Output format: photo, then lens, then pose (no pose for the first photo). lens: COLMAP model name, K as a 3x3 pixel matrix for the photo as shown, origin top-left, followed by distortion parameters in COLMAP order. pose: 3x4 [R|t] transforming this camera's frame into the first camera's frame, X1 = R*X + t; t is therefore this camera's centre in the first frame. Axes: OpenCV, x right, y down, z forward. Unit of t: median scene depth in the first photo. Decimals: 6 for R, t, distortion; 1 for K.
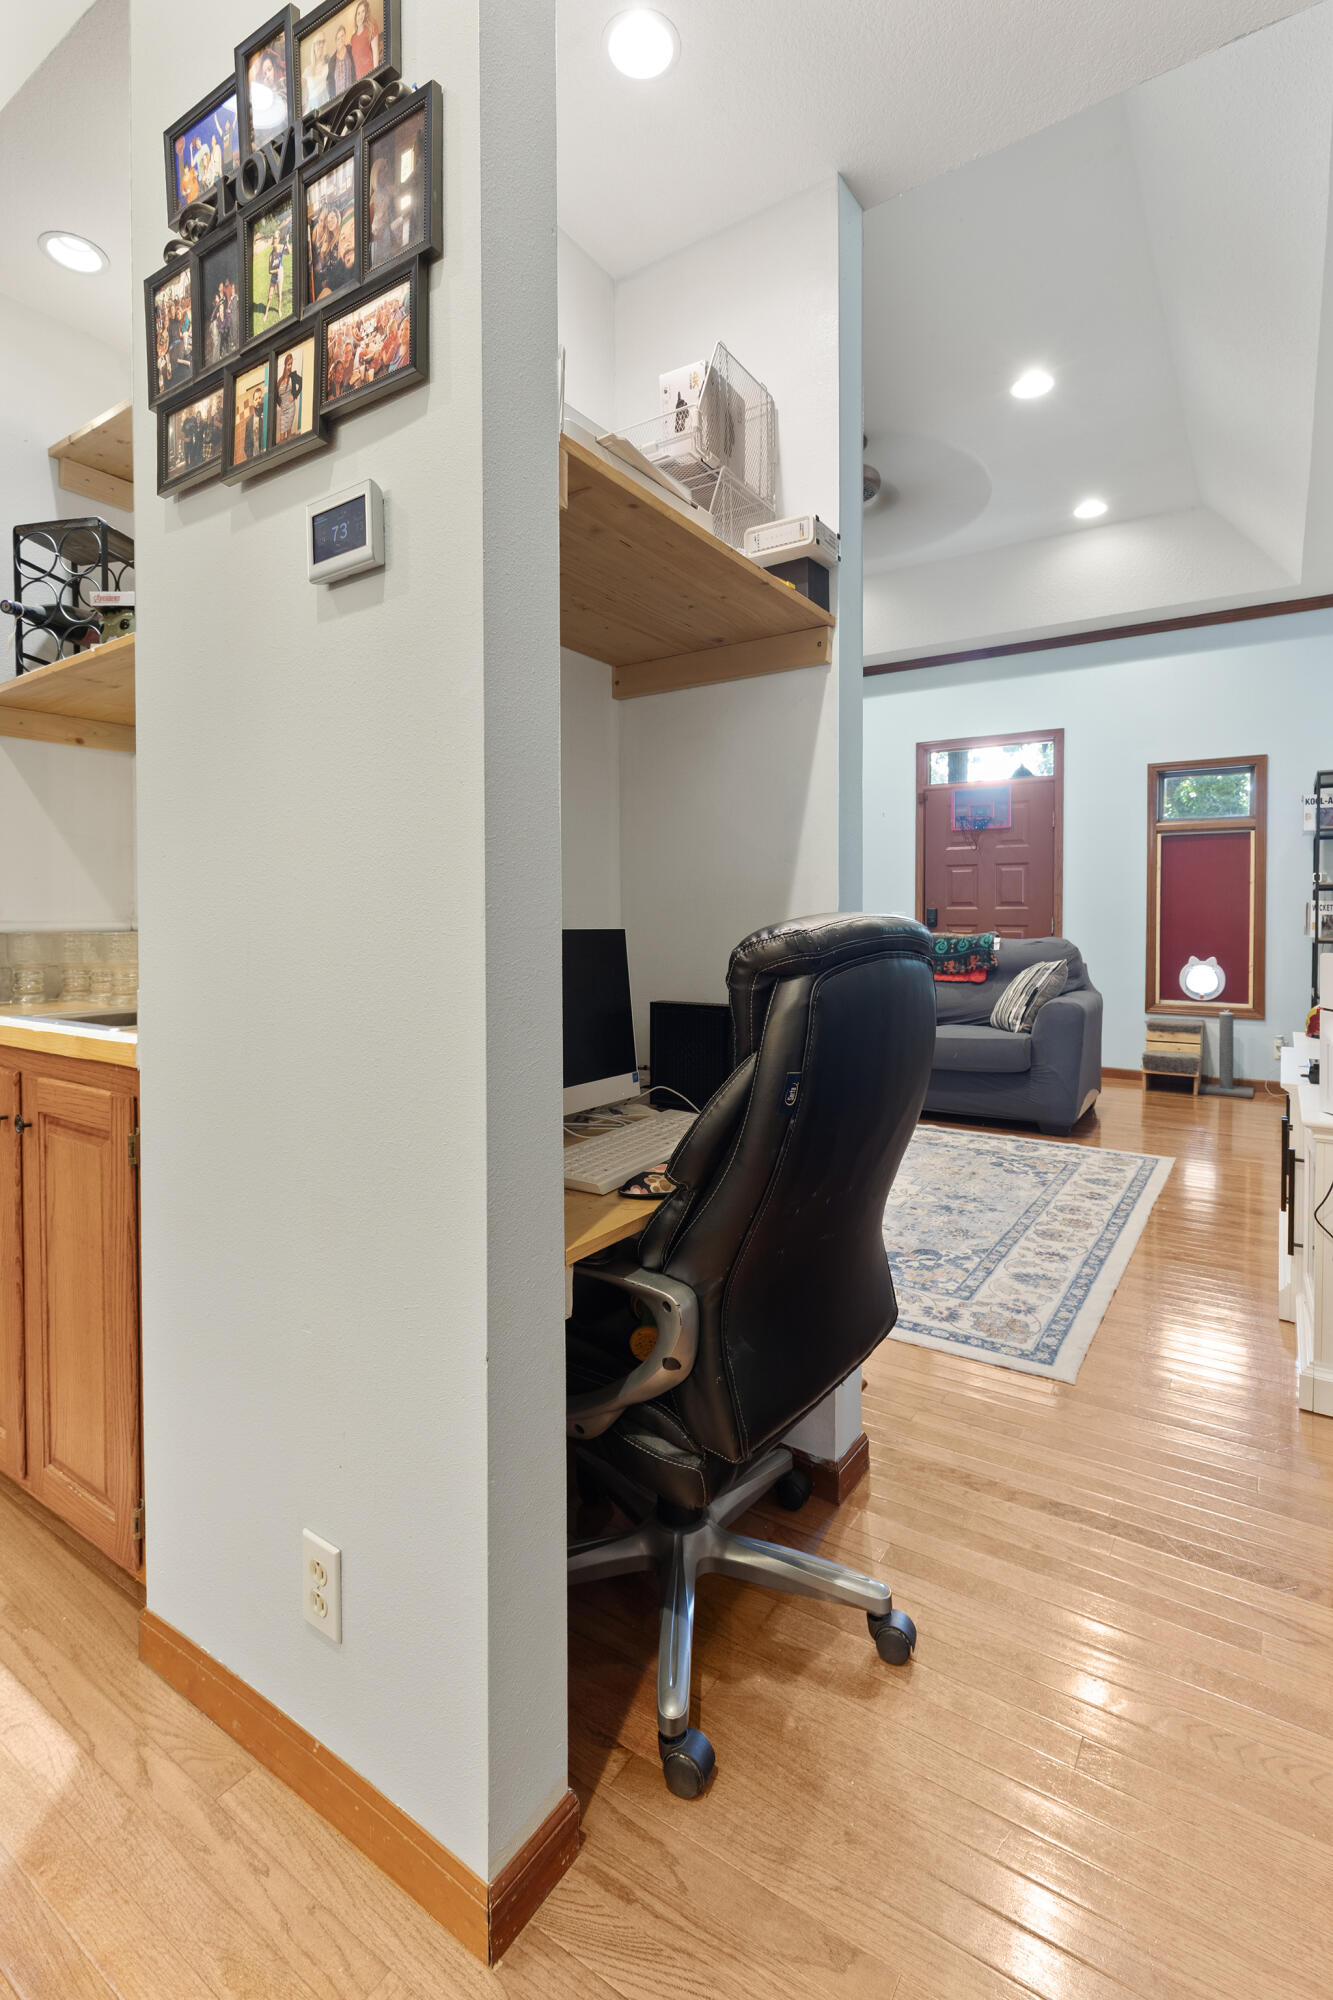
lens RADIAL K [[920.4, 0, 668.5], [0, 920.4, 929.1], [0, 0, 1]] dist [-0.003889, -0.000658]
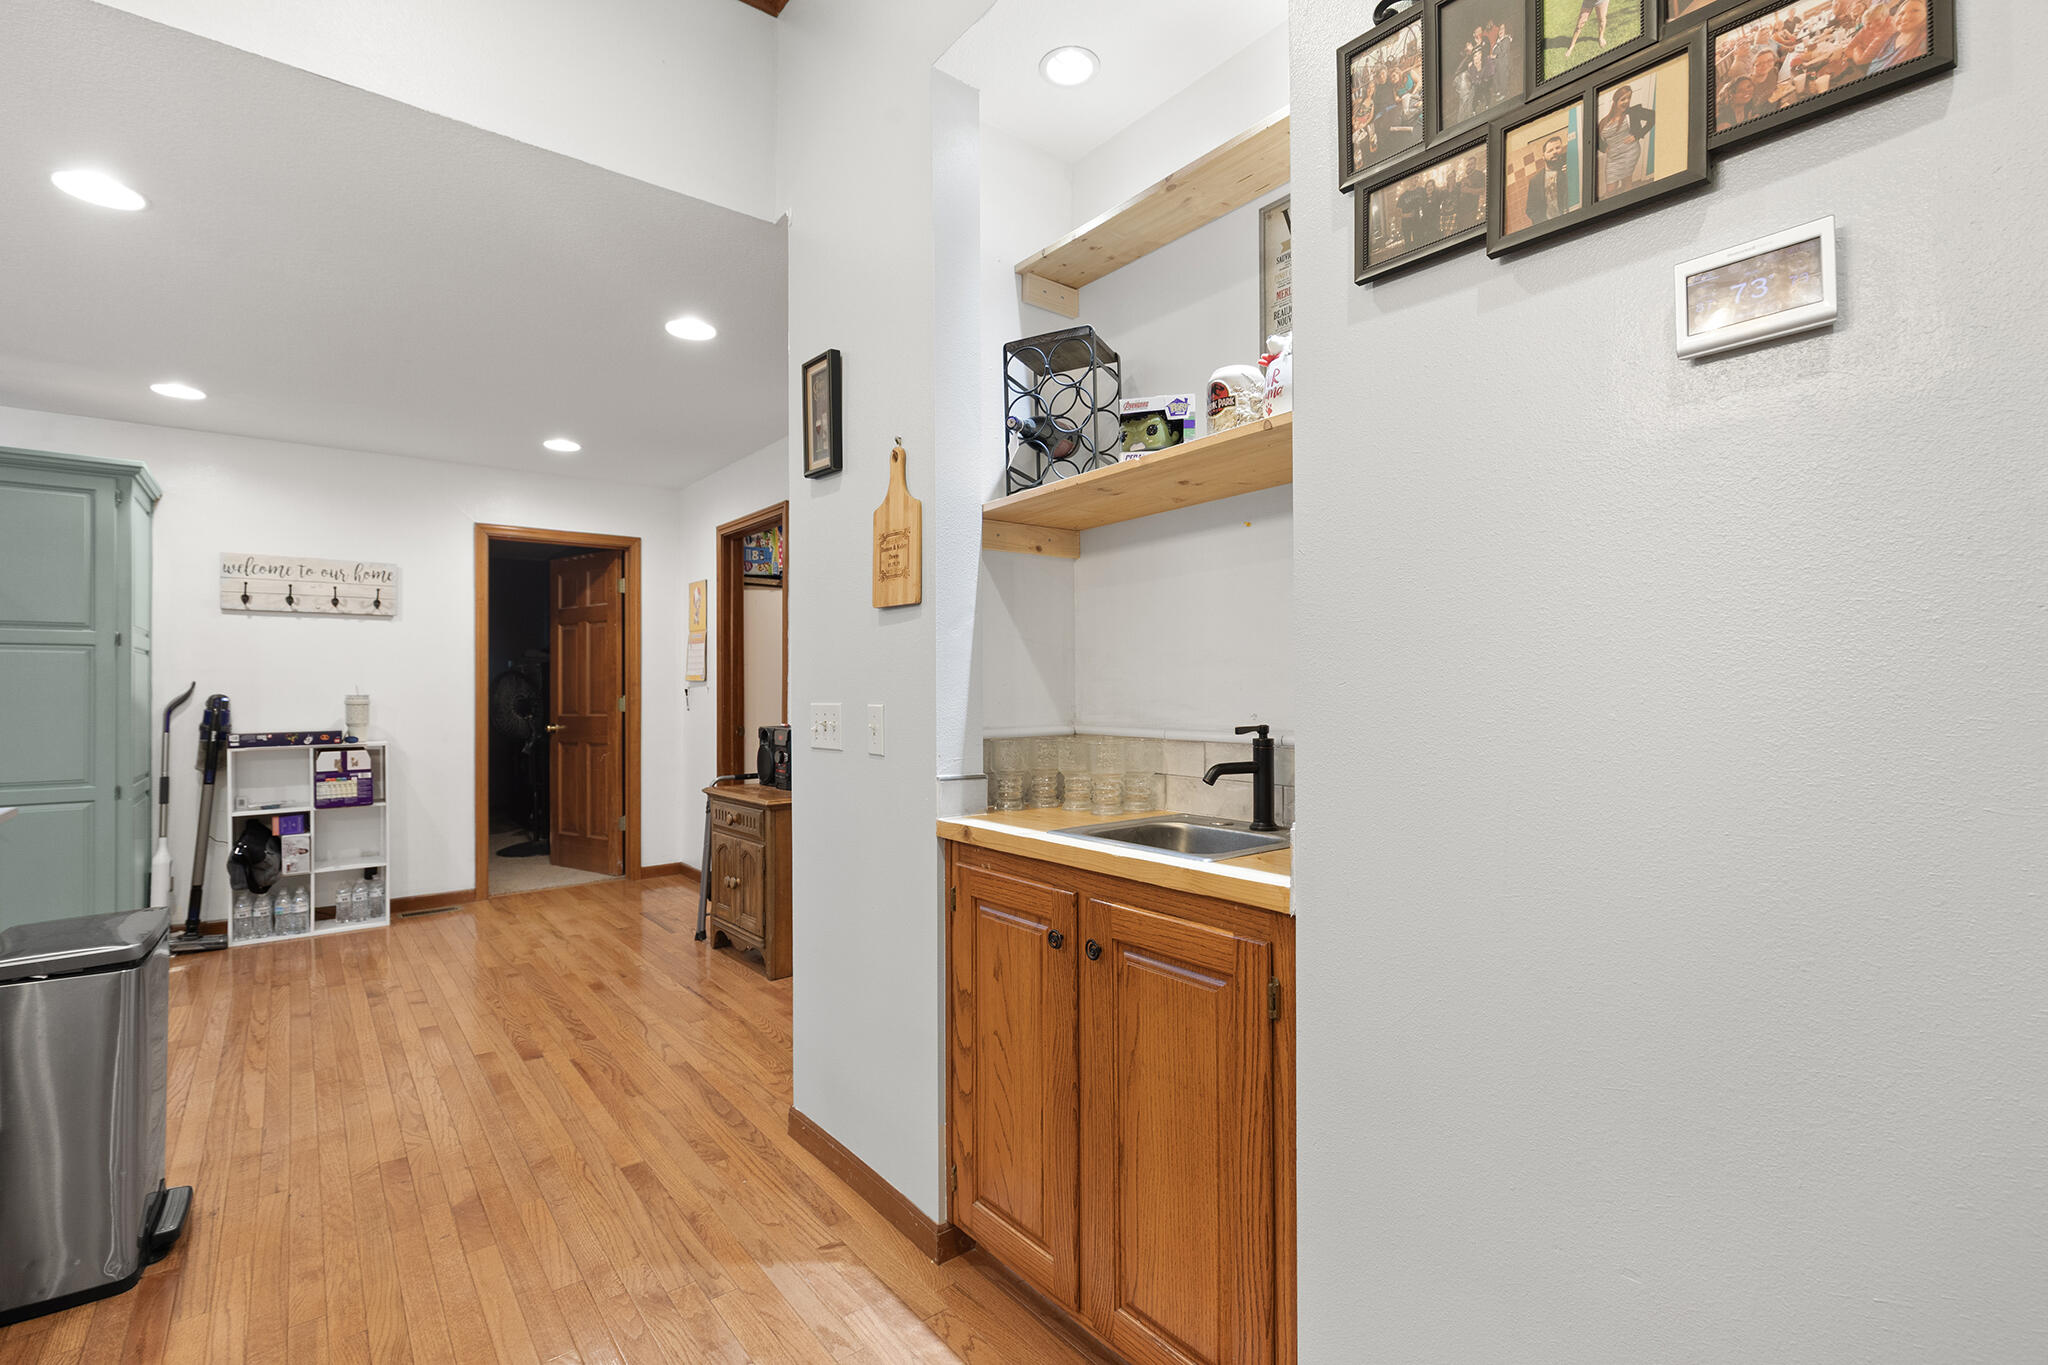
lens RADIAL K [[912.0, 0, 1026.6], [0, 912.0, 679.3], [0, 0, 1]] dist [0.001232, -0.001342]
pose [[0.956860, -0.006457, -0.290478, -0.609612], [0.000847, 0.999811, -0.019436, -0.068908], [0.290549, 0.018351, 0.956684, 0.061597]]
